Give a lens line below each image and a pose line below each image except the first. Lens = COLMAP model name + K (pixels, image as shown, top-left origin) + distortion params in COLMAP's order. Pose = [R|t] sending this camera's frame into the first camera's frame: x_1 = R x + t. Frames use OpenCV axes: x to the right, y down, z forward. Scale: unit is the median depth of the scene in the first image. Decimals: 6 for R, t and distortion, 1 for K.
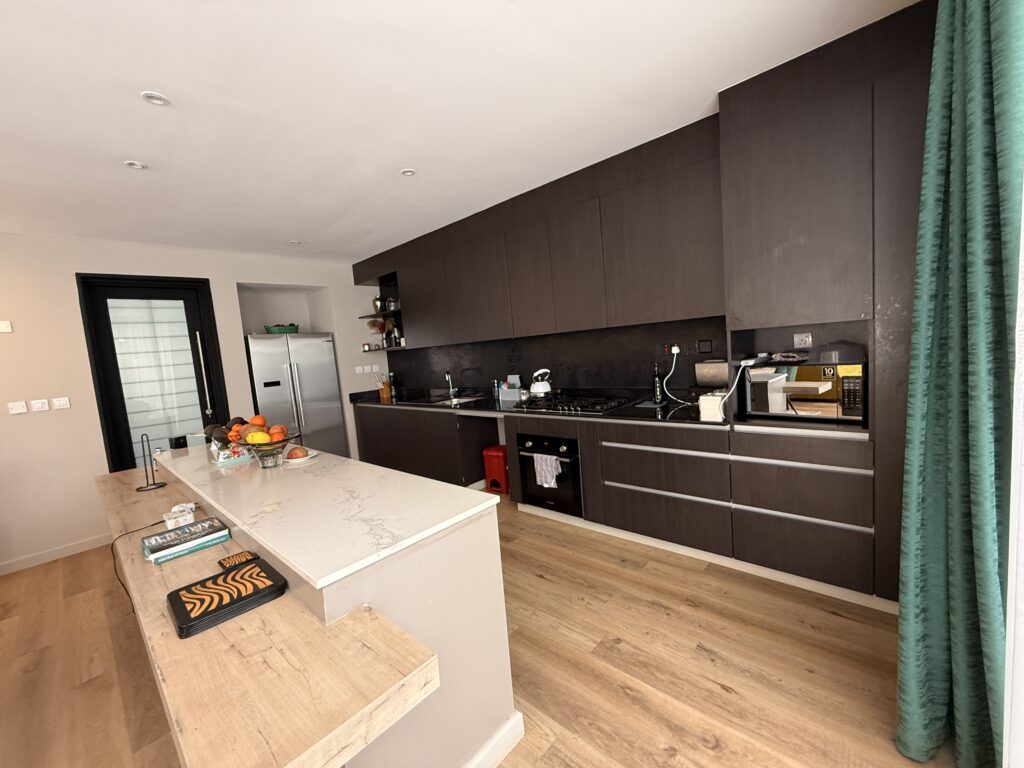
lens RADIAL K [[411.3, 0, 512.0], [0, 411.3, 384.0], [0, 0, 1]] dist [0.001355, 0.000005]
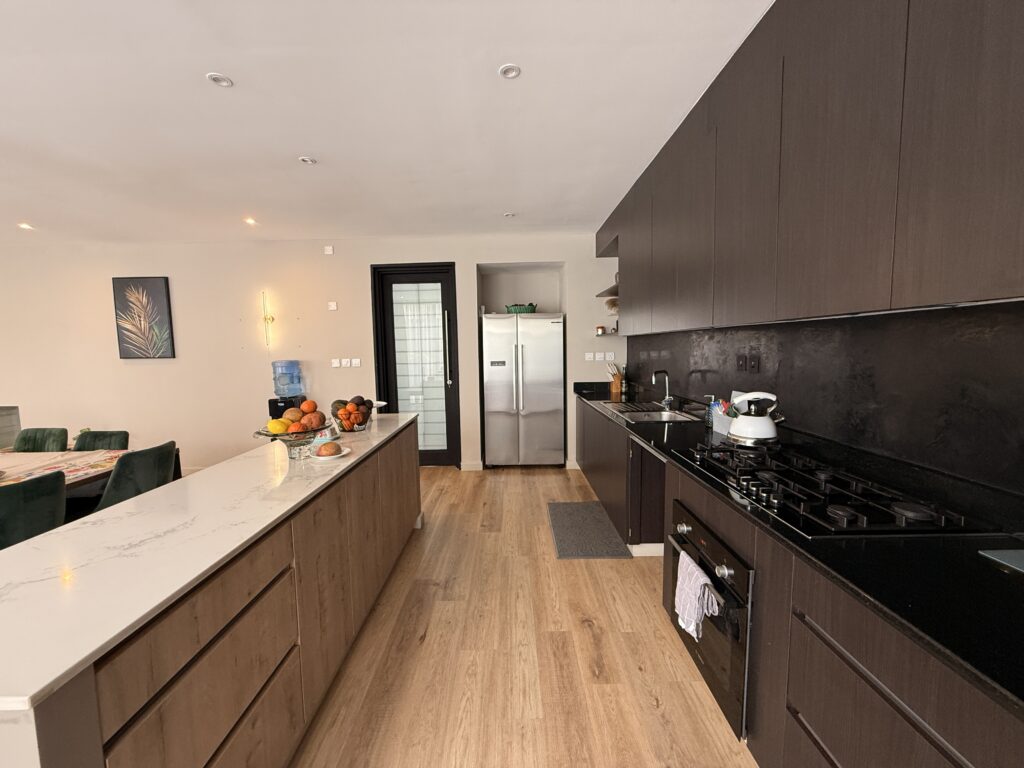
lens RADIAL K [[411.3, 0, 512.0], [0, 411.3, 384.0], [0, 0, 1]] dist [0.001355, 0.000005]
pose [[0.668678, 0.138951, -0.730454, 0.205551], [-0.104135, 0.990202, 0.093034, -0.052627], [0.736224, 0.013856, 0.676596, 0.378977]]
